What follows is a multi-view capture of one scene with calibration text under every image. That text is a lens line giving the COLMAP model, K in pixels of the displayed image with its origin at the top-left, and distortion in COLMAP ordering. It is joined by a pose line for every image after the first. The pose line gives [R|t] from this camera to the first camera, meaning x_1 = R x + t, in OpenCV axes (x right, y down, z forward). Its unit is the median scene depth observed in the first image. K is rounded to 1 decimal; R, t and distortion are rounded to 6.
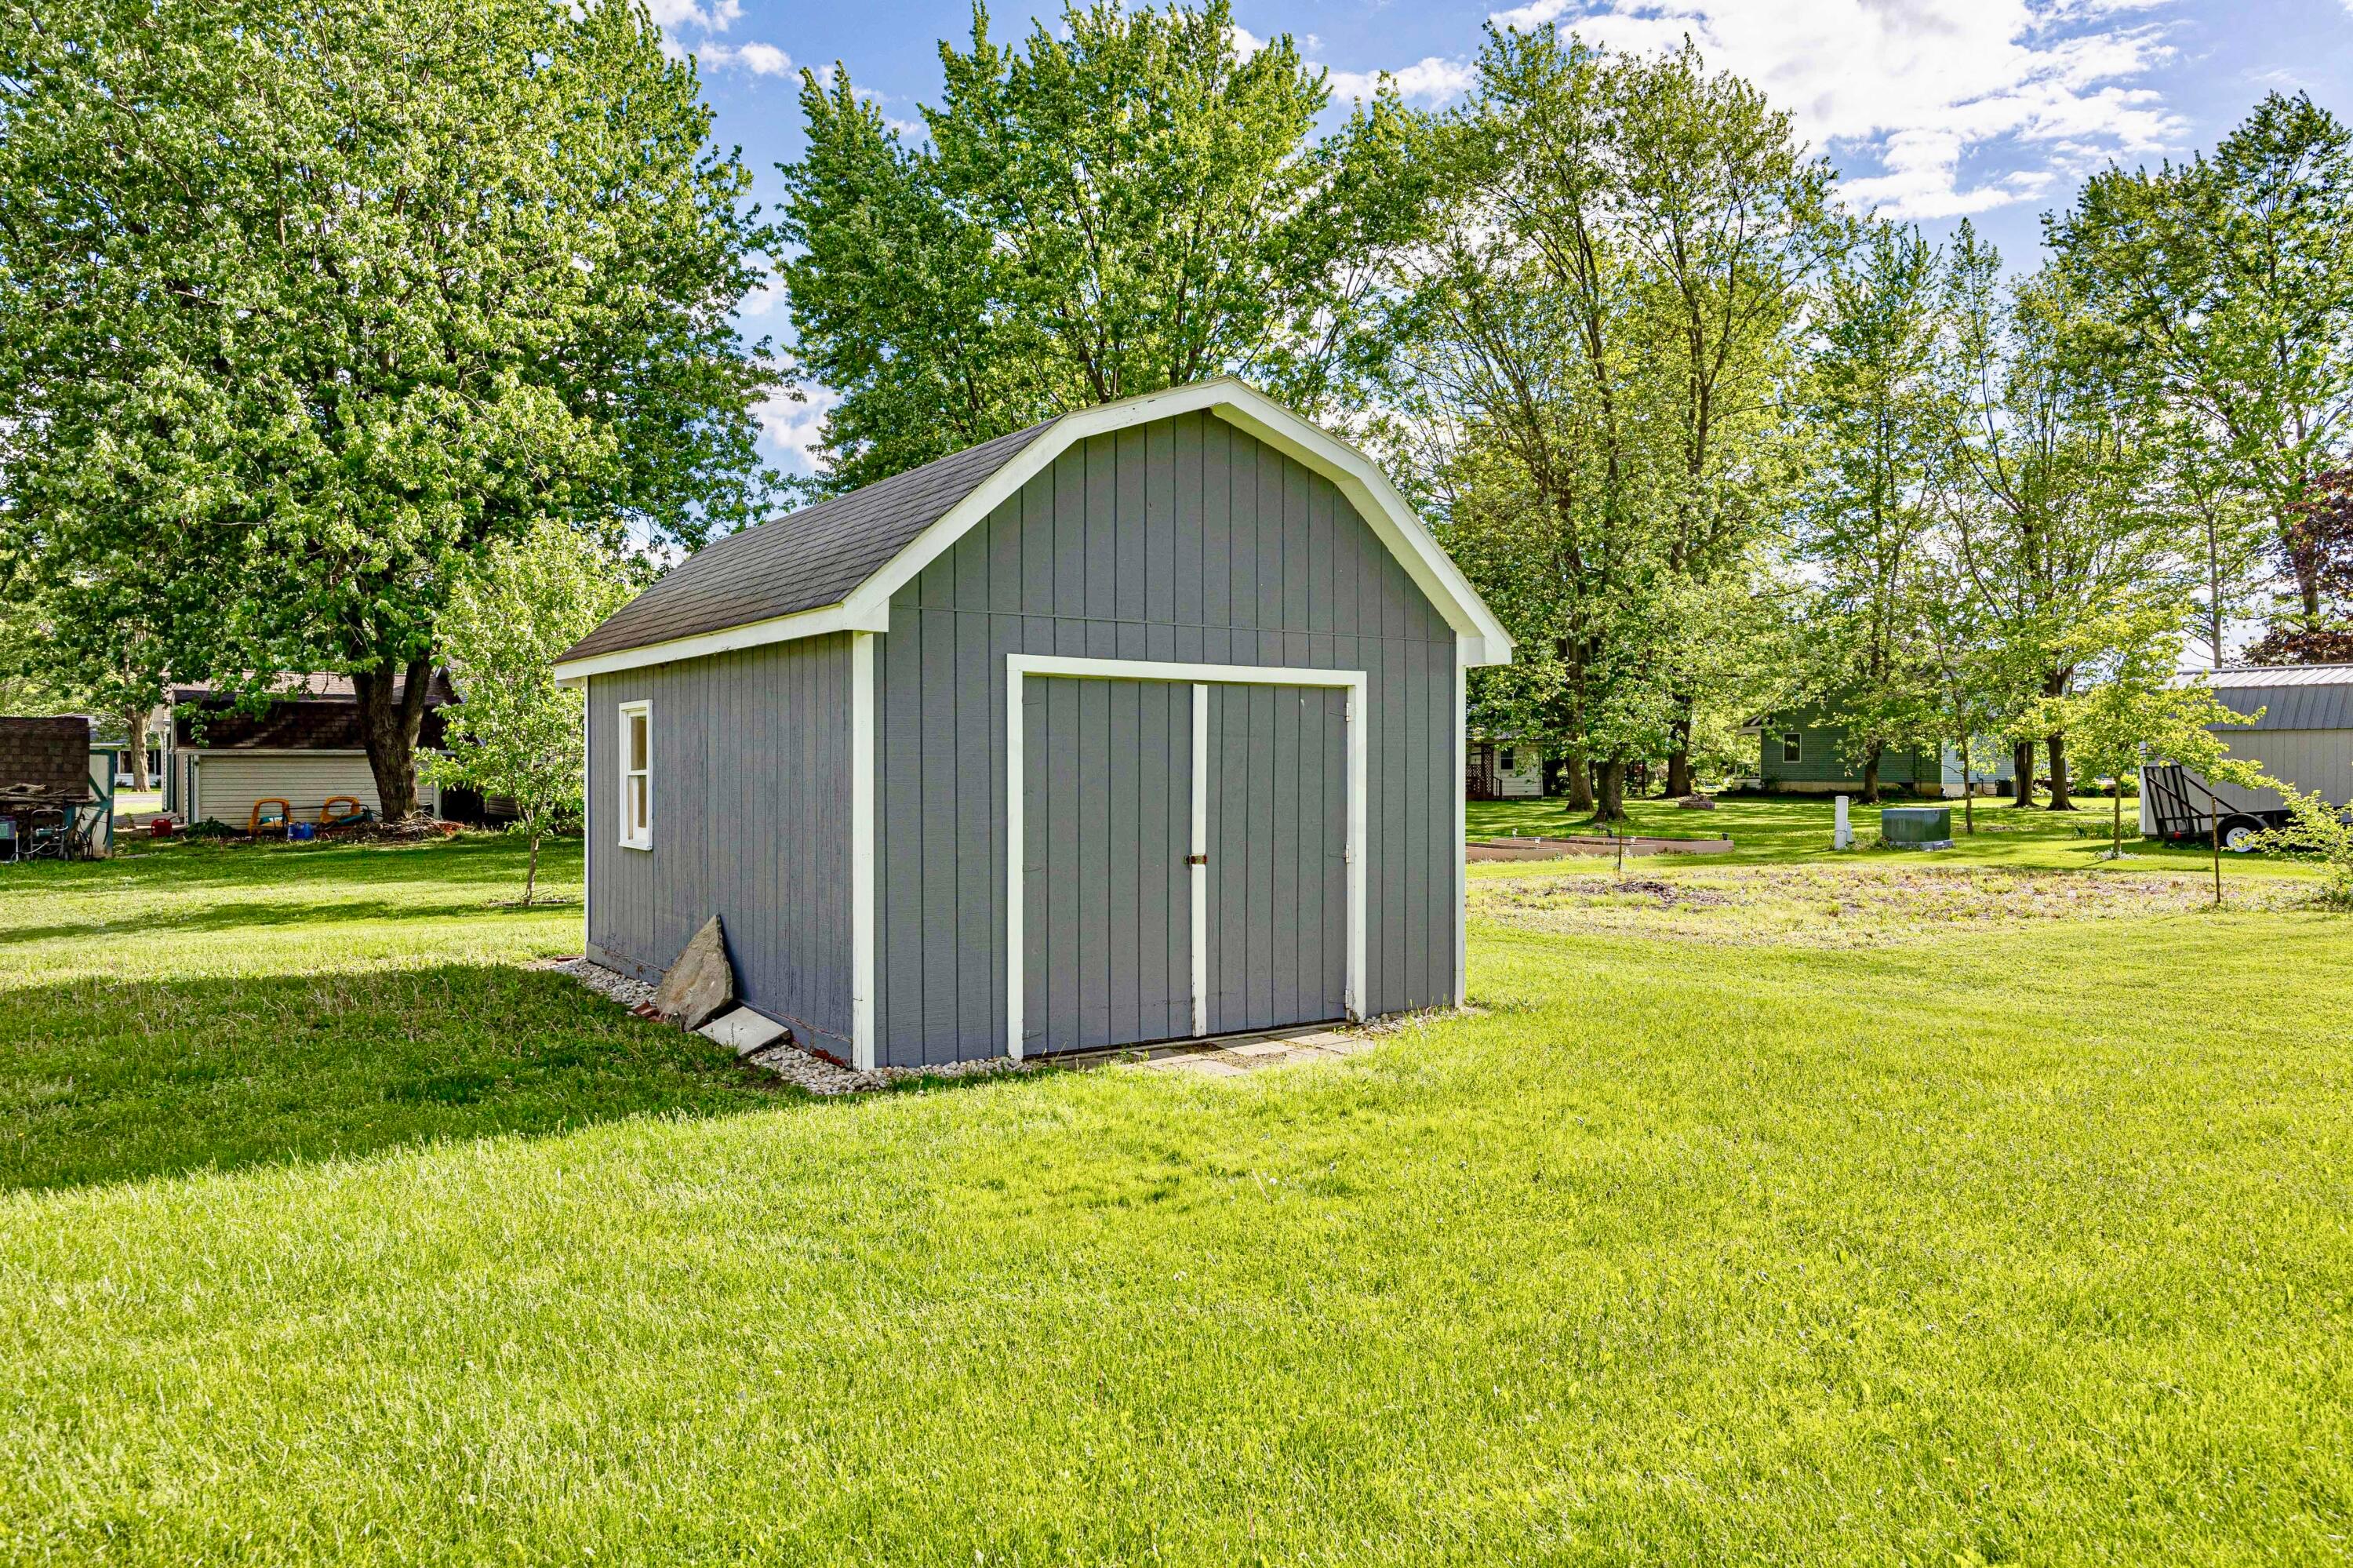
lens RADIAL K [[1603.9, 0, 1176.5], [0, 1603.9, 784.0], [0, 0, 1]] dist [0.000169, -0.000130]
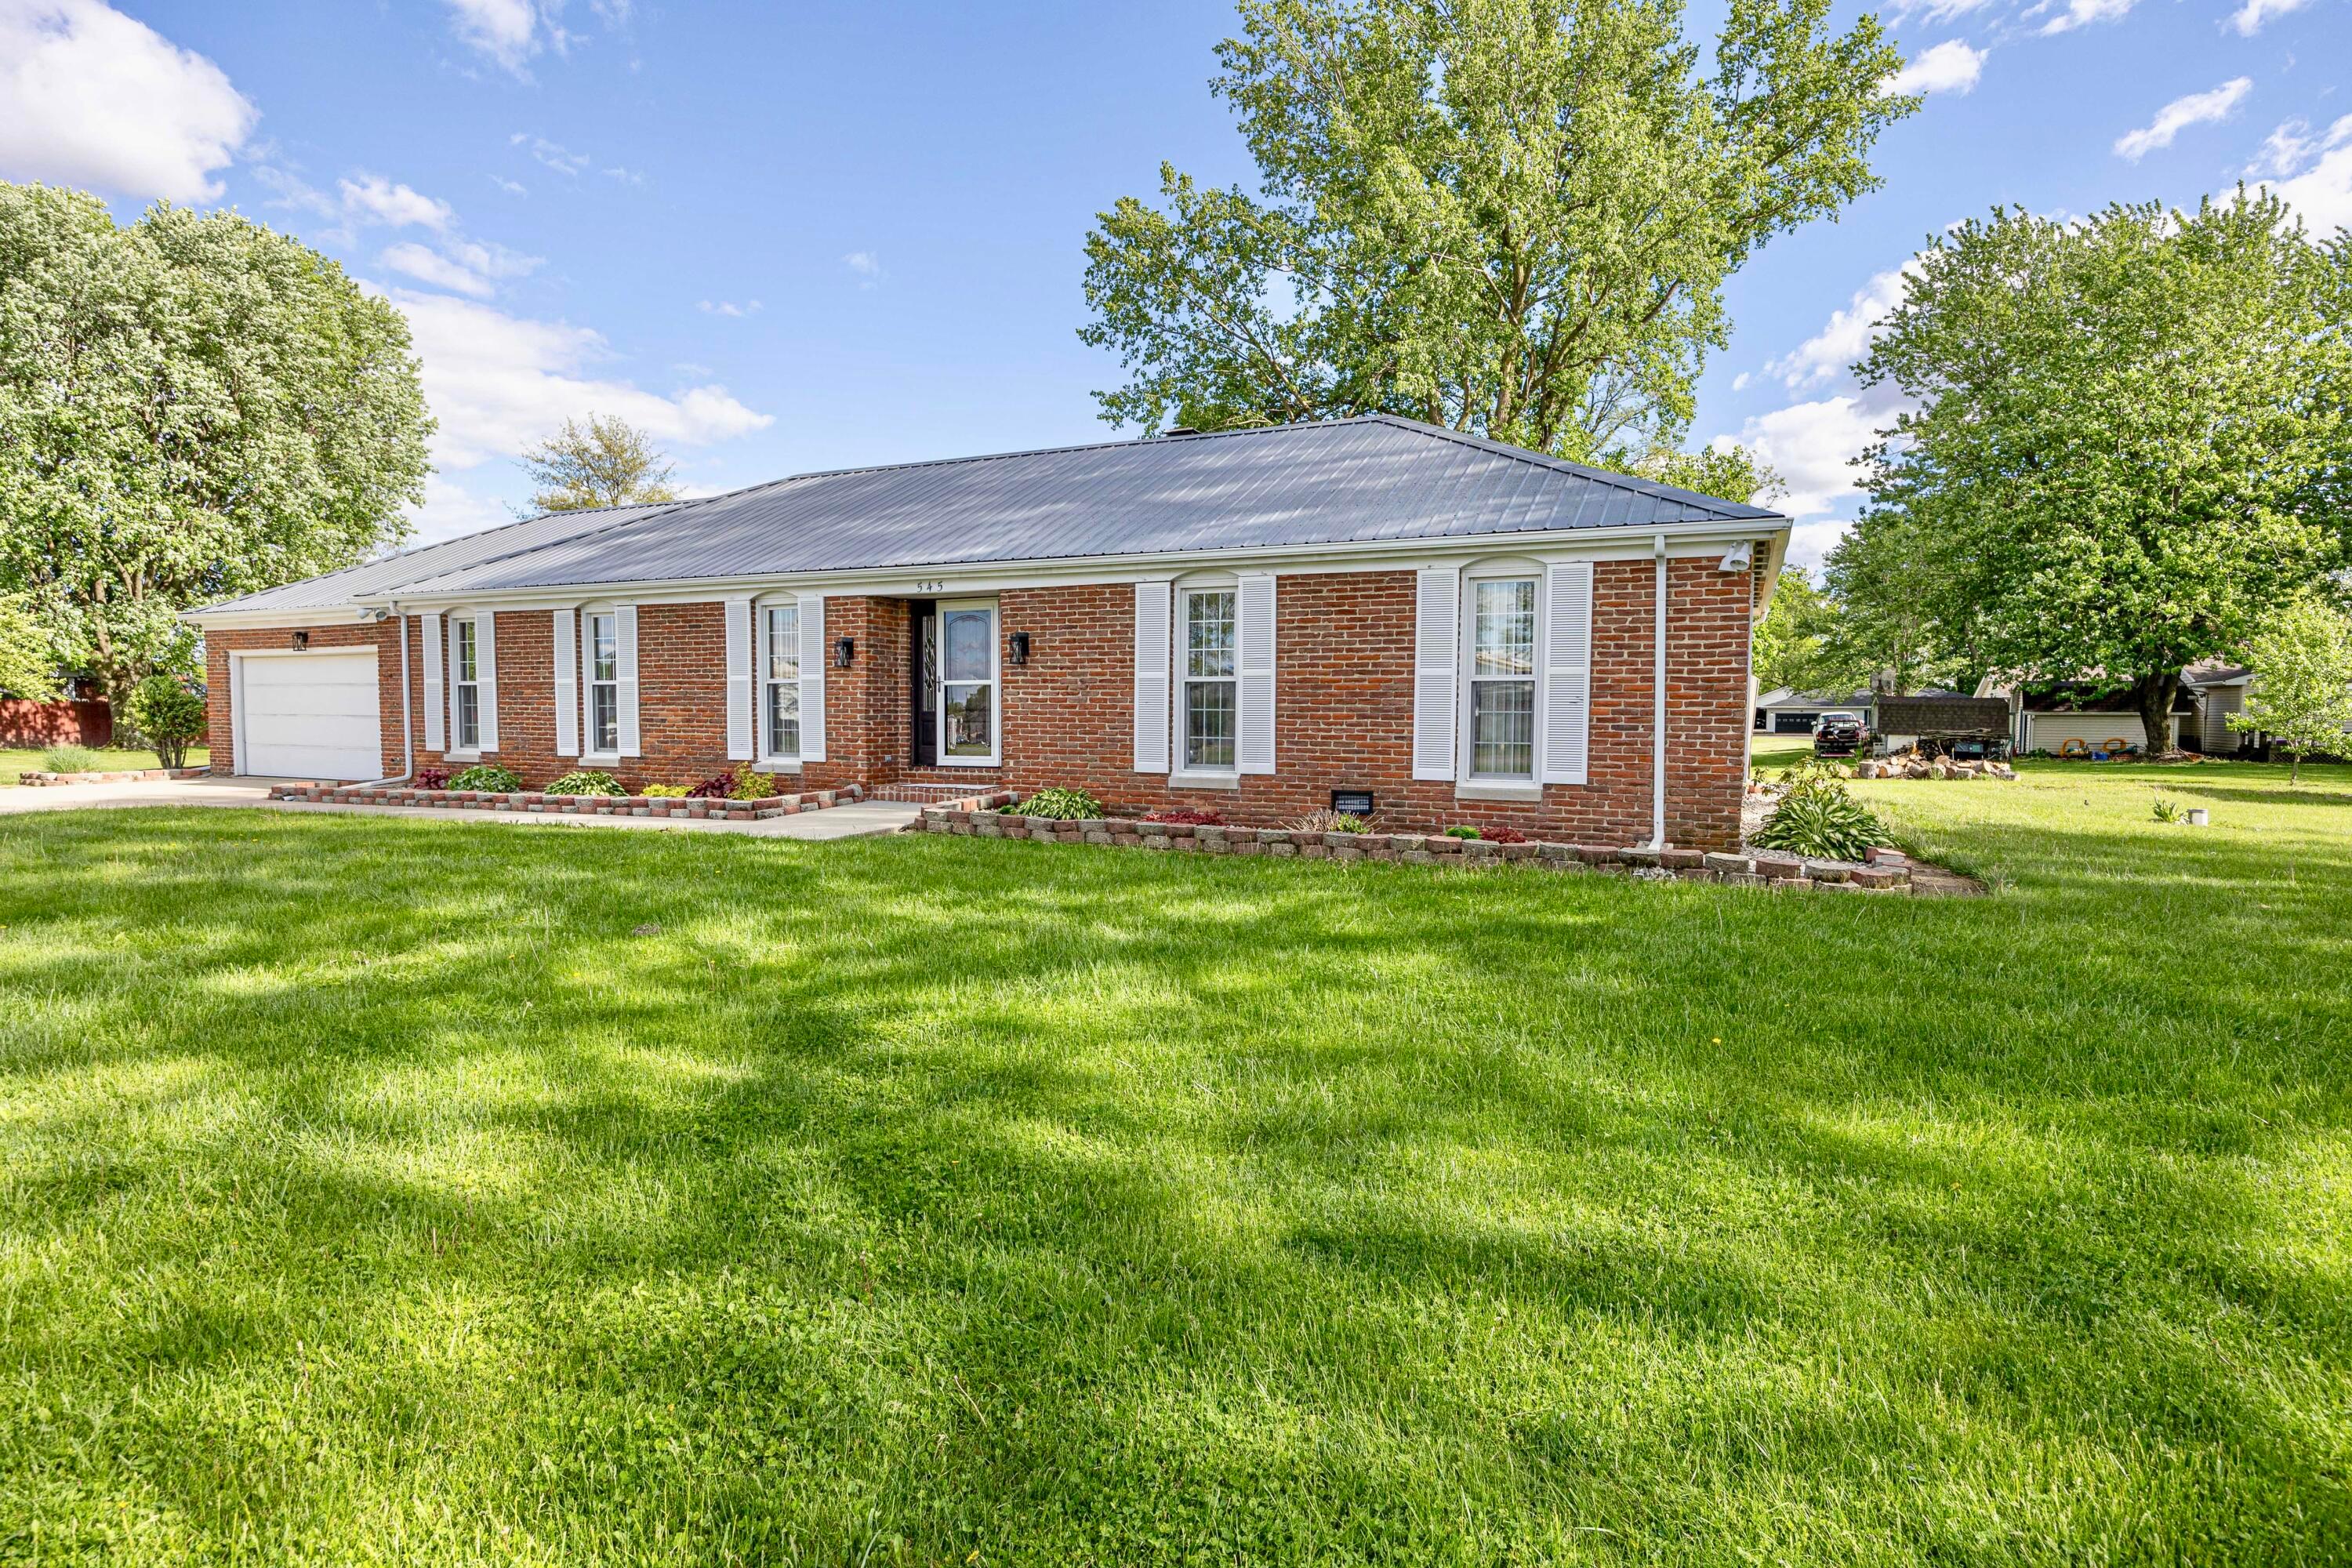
lens RADIAL K [[1225.3, 0, 1176.0], [0, 1225.3, 784.0], [0, 0, 1]] dist [-0.001996, -0.000990]
pose [[0.510563, 0.048687, -0.858461, 0.161471], [-0.009632, 0.998657, 0.050909, -0.000545], [0.859786, -0.017723, 0.510347, -0.788012]]
